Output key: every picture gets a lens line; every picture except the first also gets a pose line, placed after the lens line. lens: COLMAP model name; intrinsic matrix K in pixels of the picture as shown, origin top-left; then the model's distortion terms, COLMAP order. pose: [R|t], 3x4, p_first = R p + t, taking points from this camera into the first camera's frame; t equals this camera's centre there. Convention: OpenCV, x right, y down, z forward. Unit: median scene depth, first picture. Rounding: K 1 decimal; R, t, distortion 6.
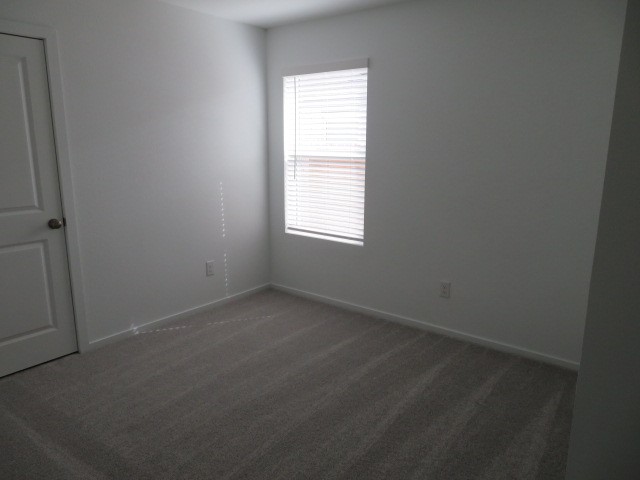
lens RADIAL K [[468.5, 0, 320.0], [0, 468.5, 240.0], [0, 0, 1]] dist [-0.004189, 0.001900]
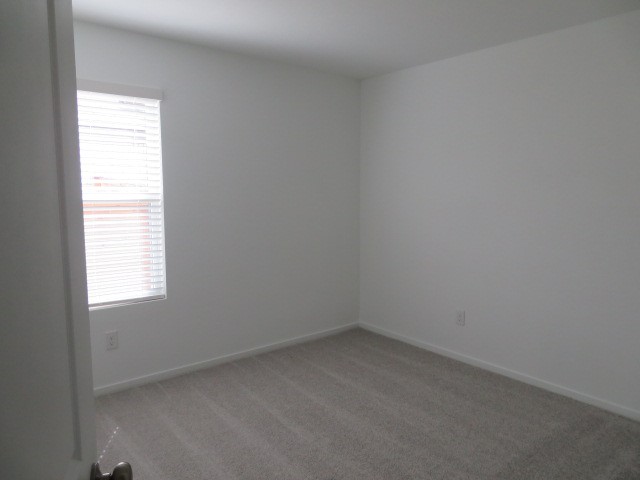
lens RADIAL K [[468.5, 0, 320.0], [0, 468.5, 240.0], [0, 0, 1]] dist [-0.004189, 0.001900]
pose [[0.194763, -0.119427, 0.973553, -0.715135], [0.194563, 0.977540, 0.080993, -0.114194], [-0.961360, 0.173643, 0.213625, 0.536265]]
